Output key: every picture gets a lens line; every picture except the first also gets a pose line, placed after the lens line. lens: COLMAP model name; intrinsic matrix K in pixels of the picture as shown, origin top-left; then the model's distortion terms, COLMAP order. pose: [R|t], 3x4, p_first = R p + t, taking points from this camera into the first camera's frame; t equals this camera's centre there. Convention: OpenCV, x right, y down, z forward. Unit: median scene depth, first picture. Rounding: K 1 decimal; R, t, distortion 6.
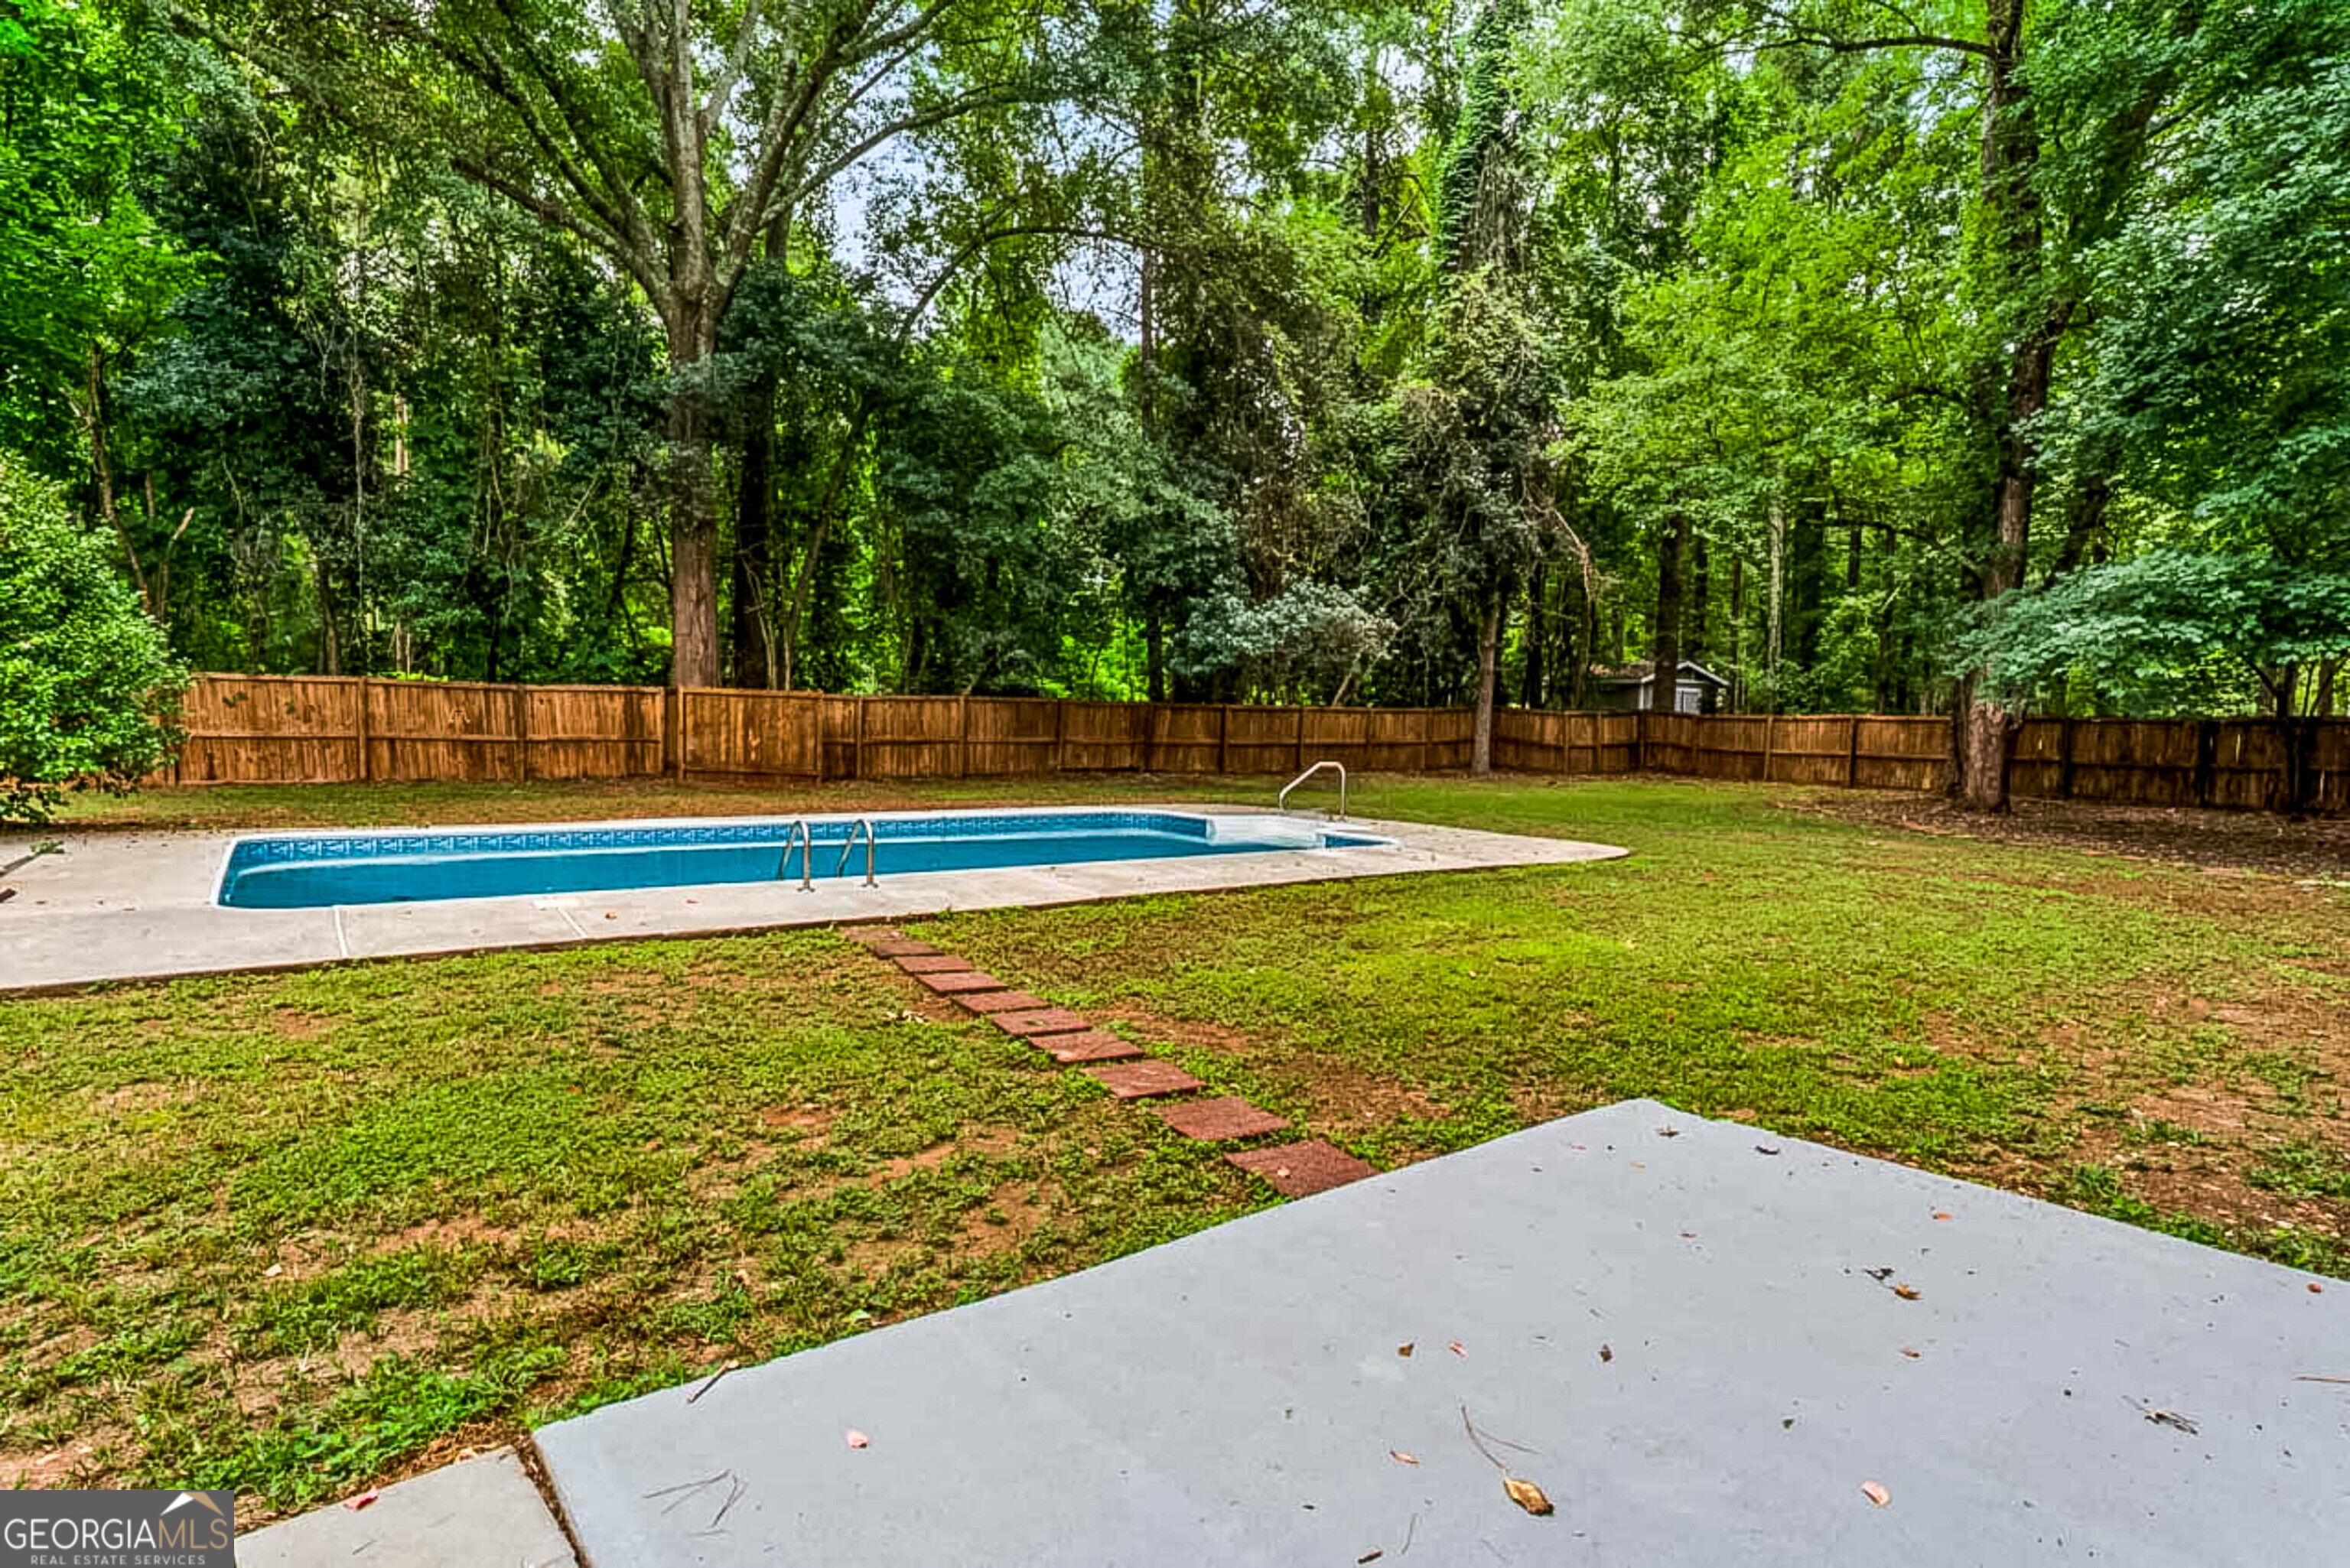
lens RADIAL K [[1196.0, 0, 1185.3], [0, 1196.0, 804.5], [0, 0, 1]] dist [0.000536, -0.000163]
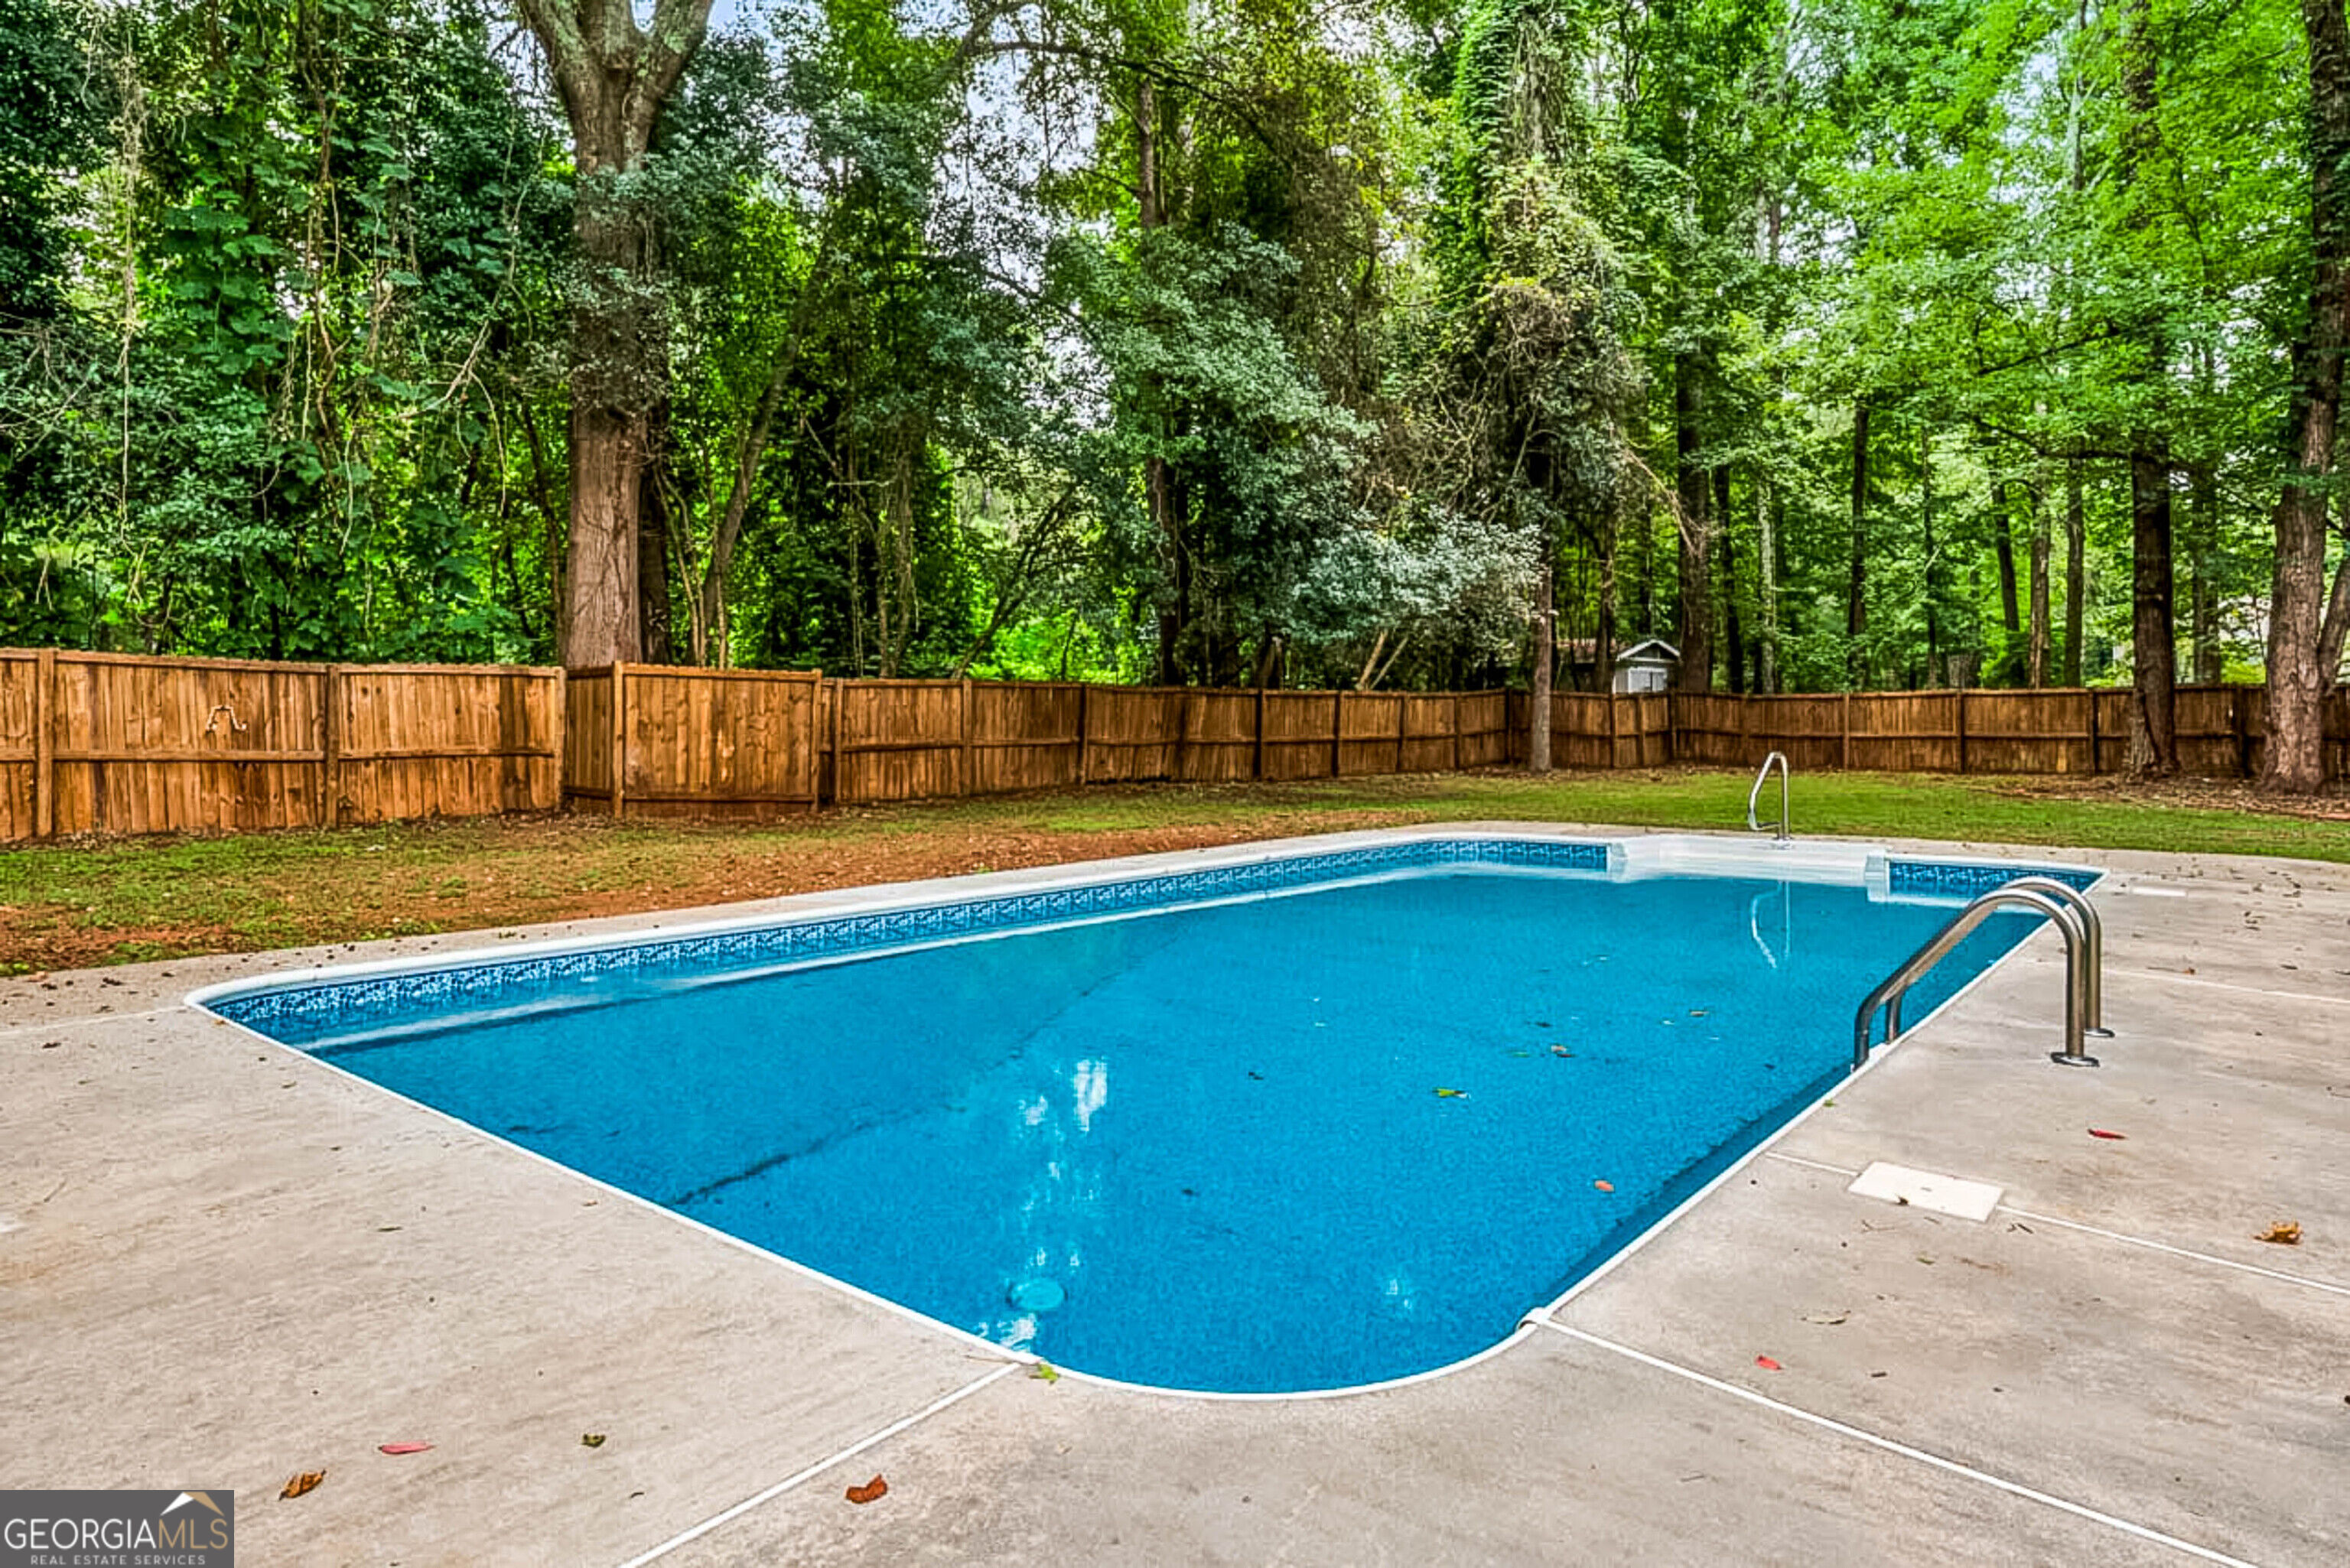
lens RADIAL K [[1364.4, 0, 1203.8], [0, 1364.4, 708.4], [0, 0, 1]] dist [-0.004089, 0.000481]
pose [[0.971873, -0.019786, 0.234674, -0.289449], [0.038831, 0.996289, -0.076817, -0.009923], [-0.232283, 0.083769, 0.969034, 0.248584]]
